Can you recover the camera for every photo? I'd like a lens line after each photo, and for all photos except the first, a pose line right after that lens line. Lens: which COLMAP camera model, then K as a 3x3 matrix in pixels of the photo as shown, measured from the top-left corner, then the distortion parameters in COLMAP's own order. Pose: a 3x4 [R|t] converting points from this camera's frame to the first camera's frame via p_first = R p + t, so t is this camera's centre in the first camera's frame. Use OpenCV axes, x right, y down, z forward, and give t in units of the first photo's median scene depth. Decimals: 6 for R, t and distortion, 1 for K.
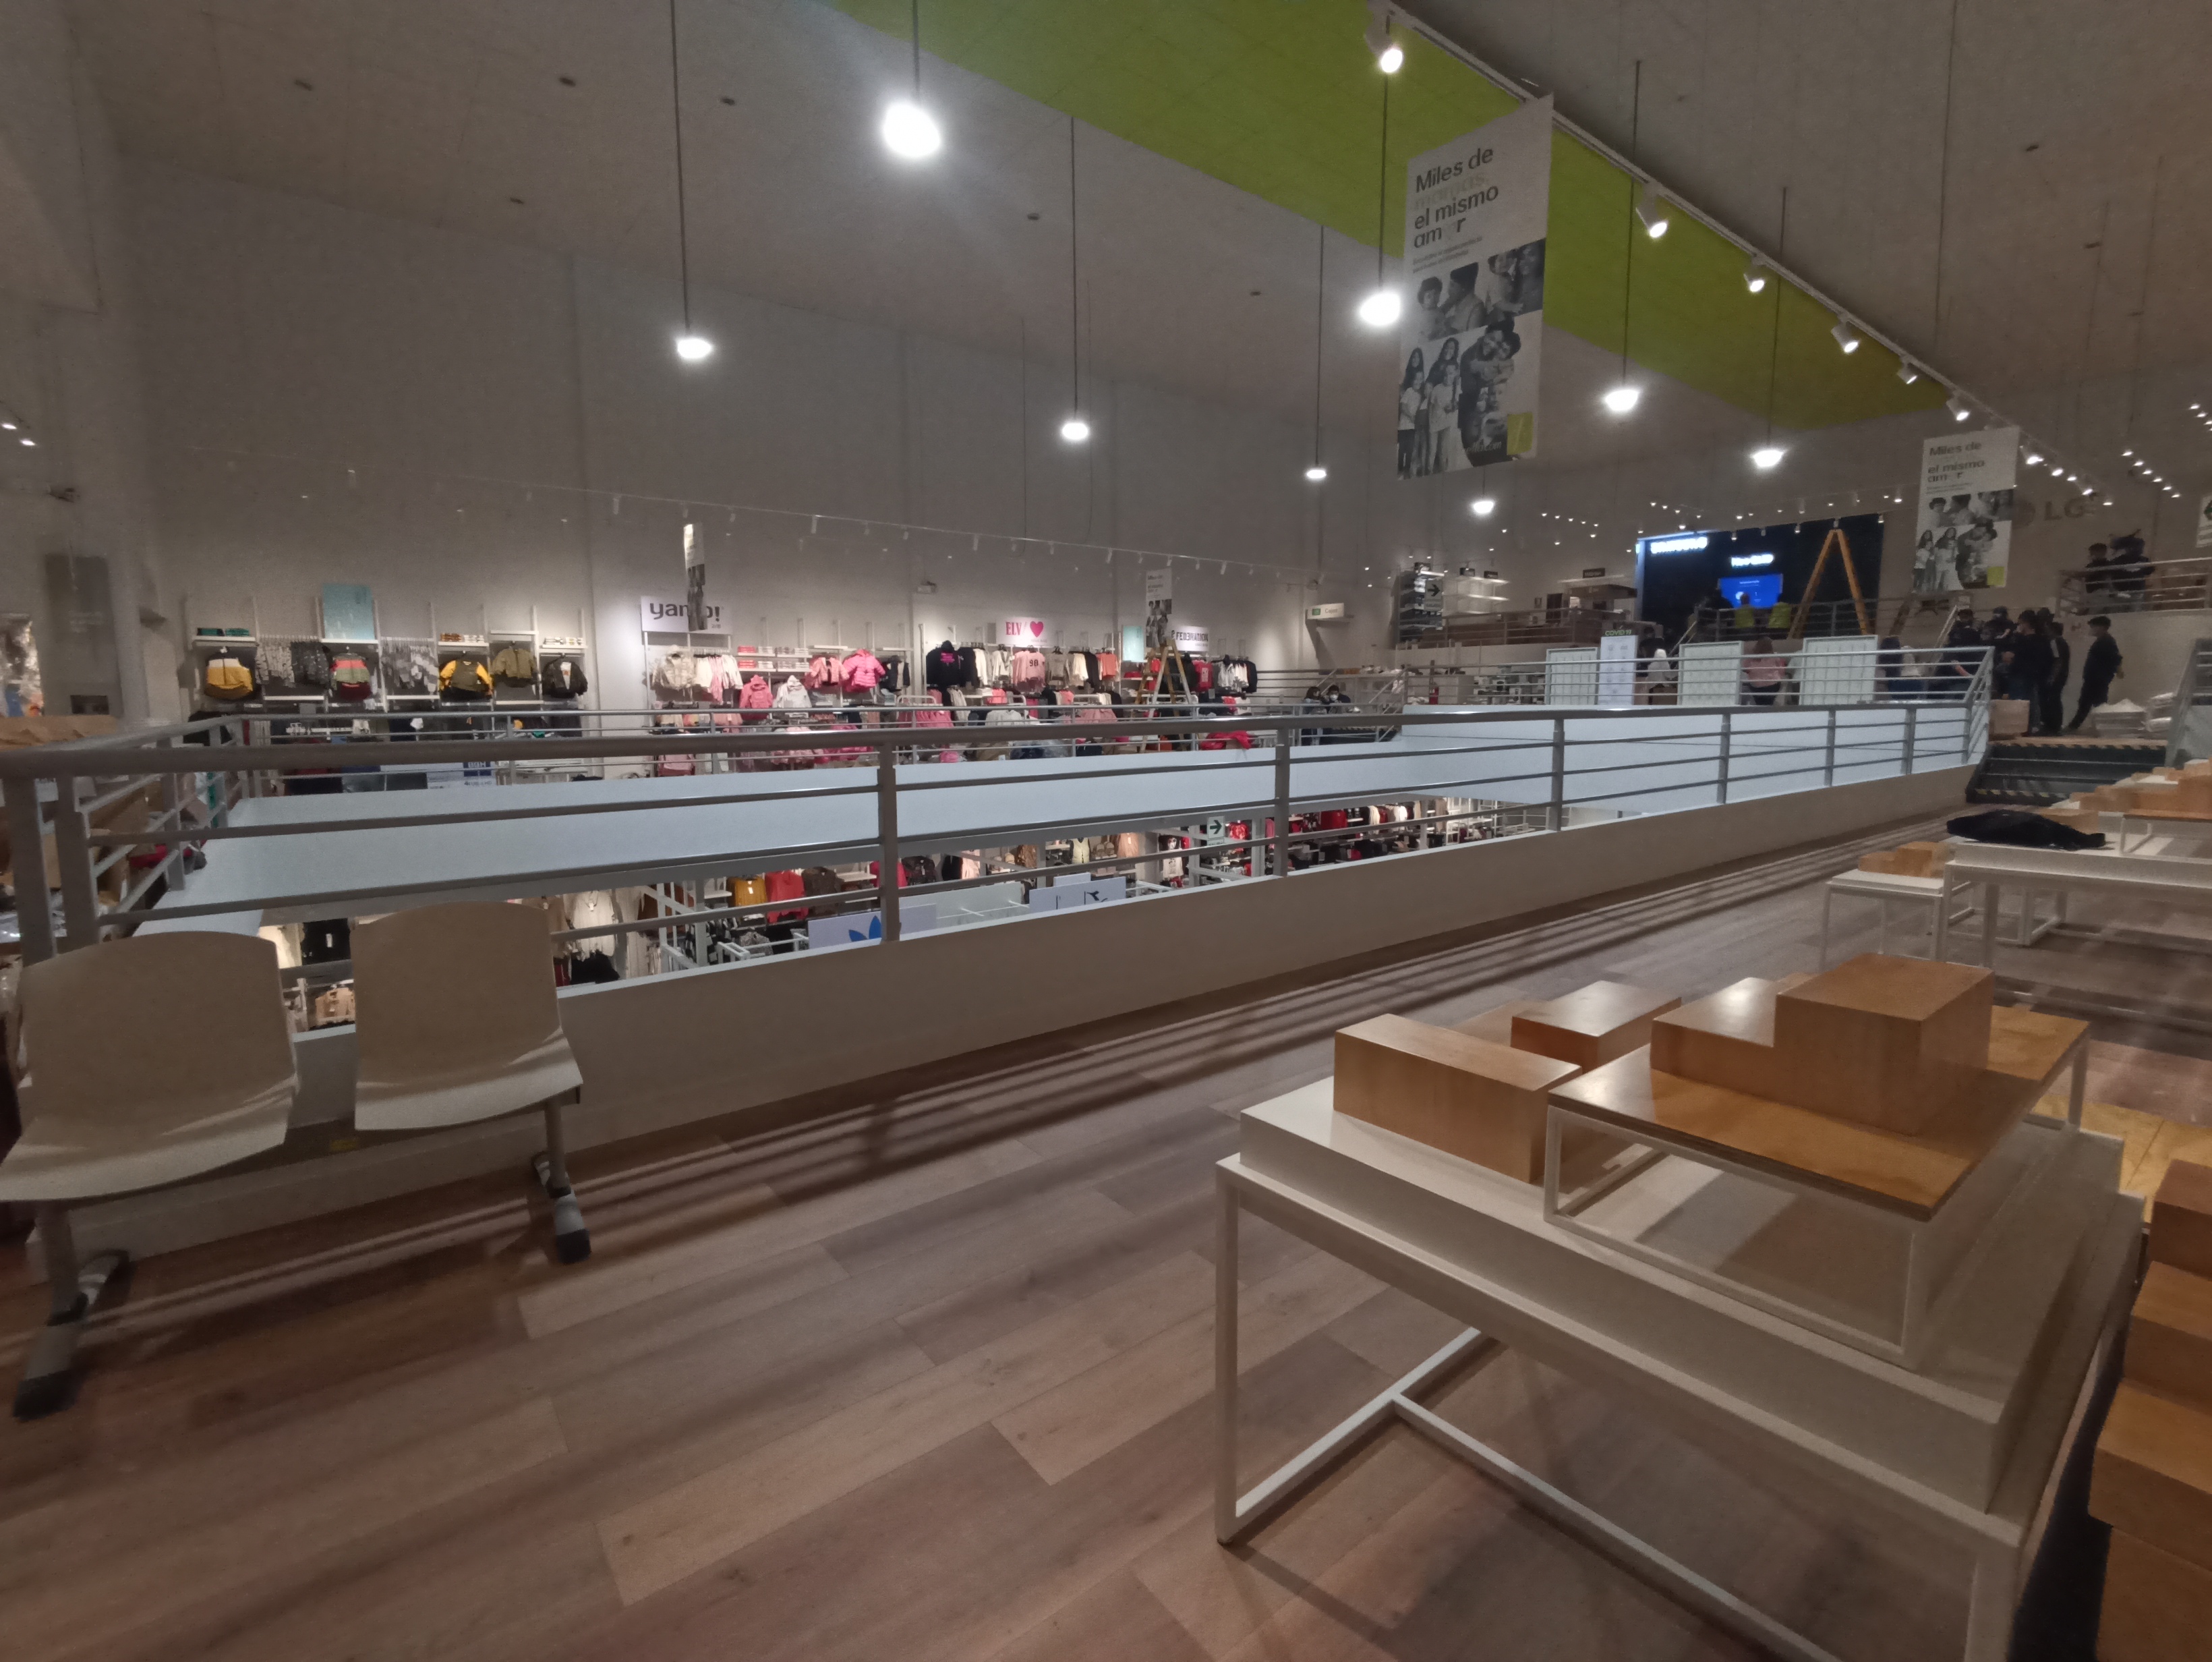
lens RADIAL K [[1008.4, 0, 1104.4], [0, 1008.4, 819.9], [0, 0, 1]] dist [-0.004896, -0.000933]
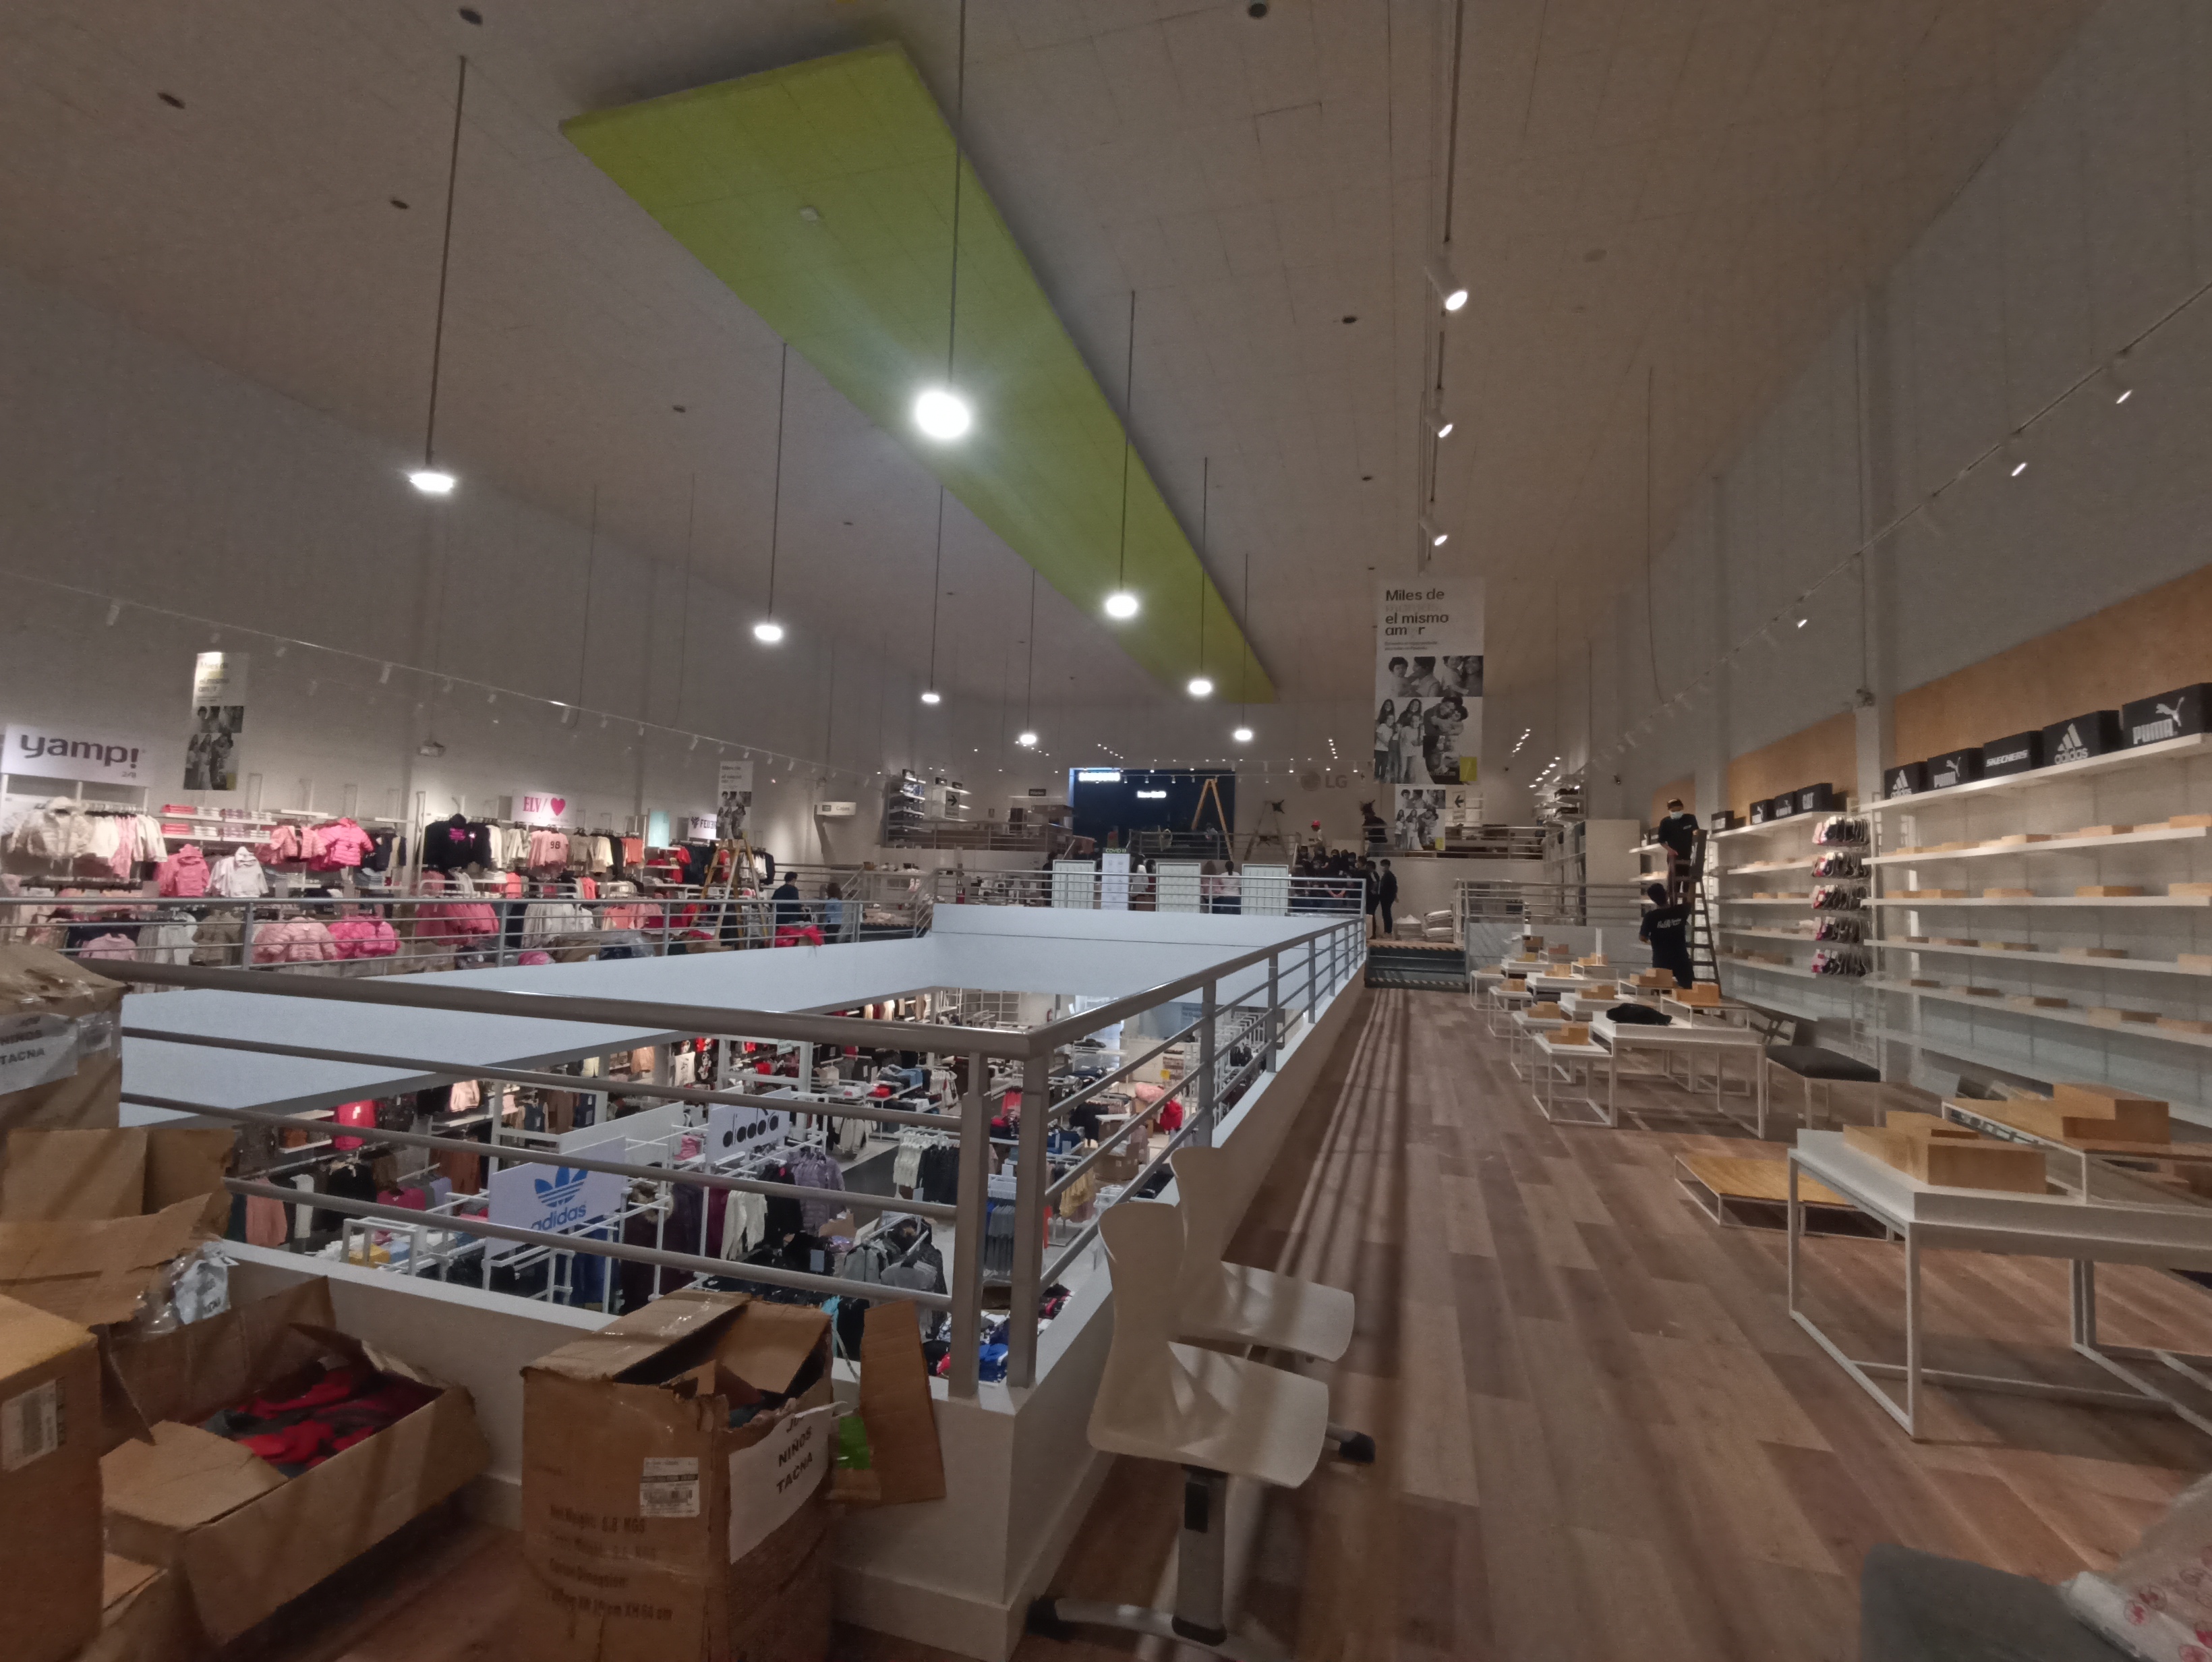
lens RADIAL K [[1008.4, 0, 1113.8], [0, 1008.4, 828.5], [0, 0, 1]] dist [-0.004896, -0.000933]
pose [[0.814571, 0.069850, 0.575843, -0.198705], [0.031519, 0.985927, -0.164179, -0.012154], [-0.579207, 0.151886, 0.800906, 0.018857]]
